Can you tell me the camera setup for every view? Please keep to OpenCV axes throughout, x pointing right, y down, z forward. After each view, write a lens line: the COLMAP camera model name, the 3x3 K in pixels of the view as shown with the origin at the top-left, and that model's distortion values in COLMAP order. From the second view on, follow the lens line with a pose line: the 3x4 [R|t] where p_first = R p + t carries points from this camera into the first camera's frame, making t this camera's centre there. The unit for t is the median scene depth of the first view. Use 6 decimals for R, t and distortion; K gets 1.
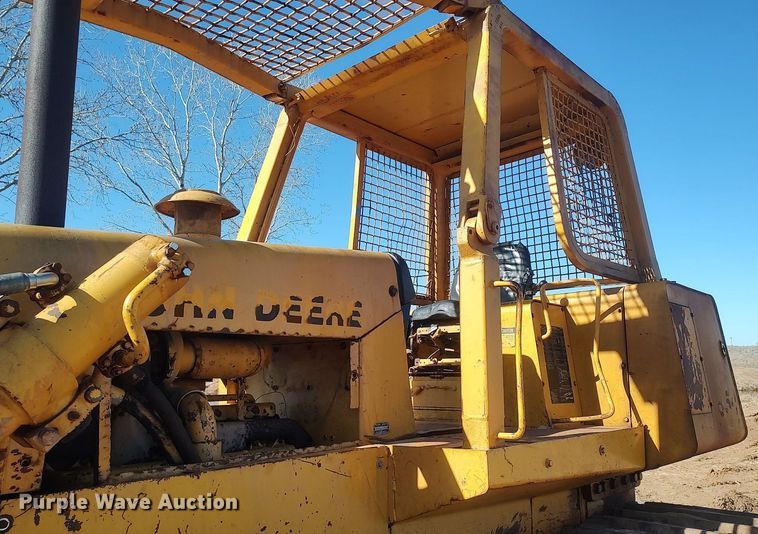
lens RADIAL K [[604.5, 0, 418.3], [0, 604.5, 290.3], [0, 0, 1]] dist [0.003330, -0.001262]
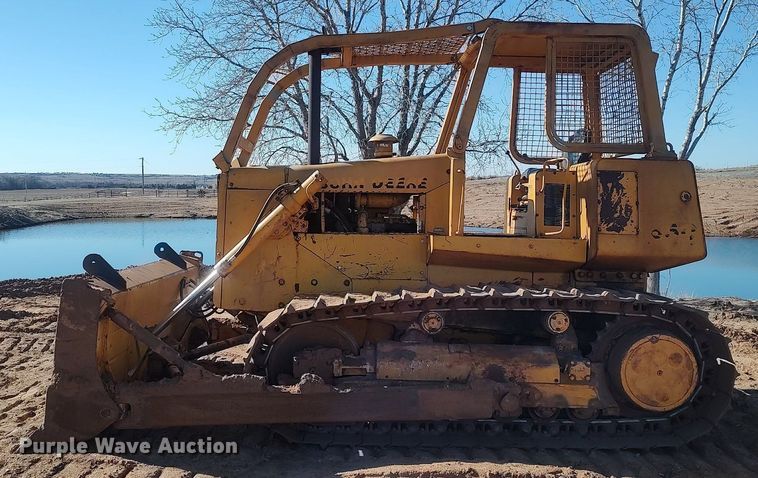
lens RADIAL K [[740.1, 0, 379.8], [0, 740.1, 215.6], [0, 0, 1]] dist [0.001913, -0.003446]
pose [[0.669267, 0.026678, -0.742543, 2.262778], [0.079943, 0.990969, 0.107658, -0.189234], [0.738709, -0.131413, 0.661090, -1.280834]]
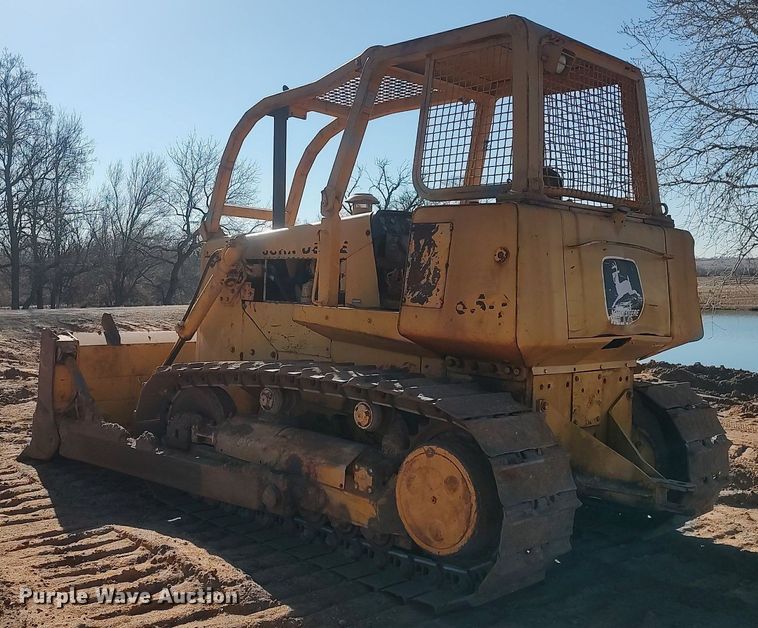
lens RADIAL K [[880.5, 0, 365.8], [0, 880.5, 289.4], [0, 0, 1]] dist [0.067162, -0.021307]
pose [[-0.096581, 0.012971, -0.995241, 3.368760], [0.106503, 0.994309, 0.002624, 0.211239], [0.989611, -0.105742, -0.097413, 1.527493]]
